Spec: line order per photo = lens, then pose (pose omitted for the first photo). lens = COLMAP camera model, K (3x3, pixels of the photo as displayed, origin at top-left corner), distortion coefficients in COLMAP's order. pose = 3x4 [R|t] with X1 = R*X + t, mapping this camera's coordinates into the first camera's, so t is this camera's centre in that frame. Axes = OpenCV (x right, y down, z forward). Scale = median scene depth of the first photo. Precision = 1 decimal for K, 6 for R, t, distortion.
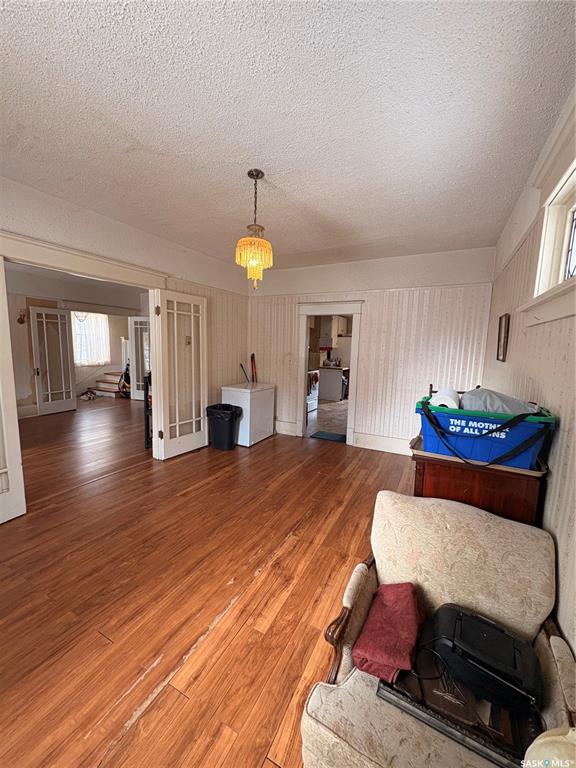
lens RADIAL K [[304.6, 0, 289.2], [0, 304.6, 382.6], [0, 0, 1]] dist [0.001638, -0.000014]
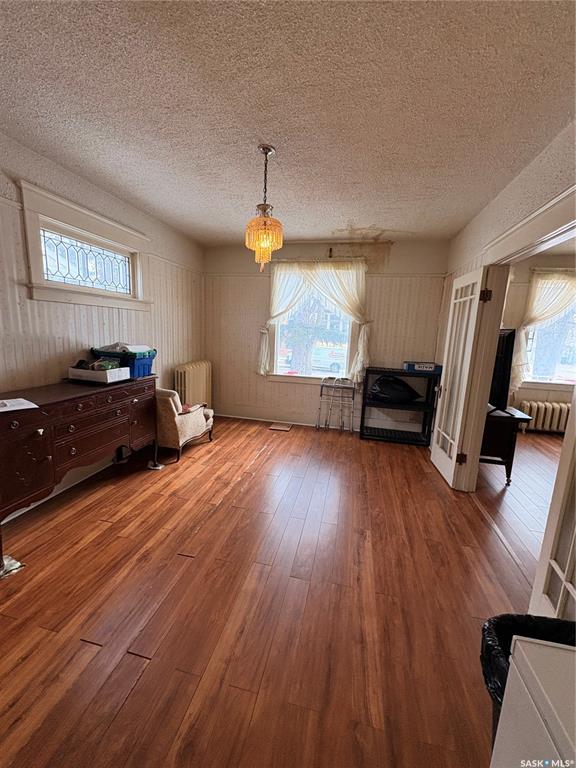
lens RADIAL K [[304.6, 0, 289.2], [0, 304.6, 382.6], [0, 0, 1]] dist [0.001638, -0.000014]
pose [[-0.965295, -0.021631, -0.260265, 0.048075], [-0.097584, 0.954254, 0.282623, -0.234324], [0.242246, 0.298212, -0.923248, 1.881763]]
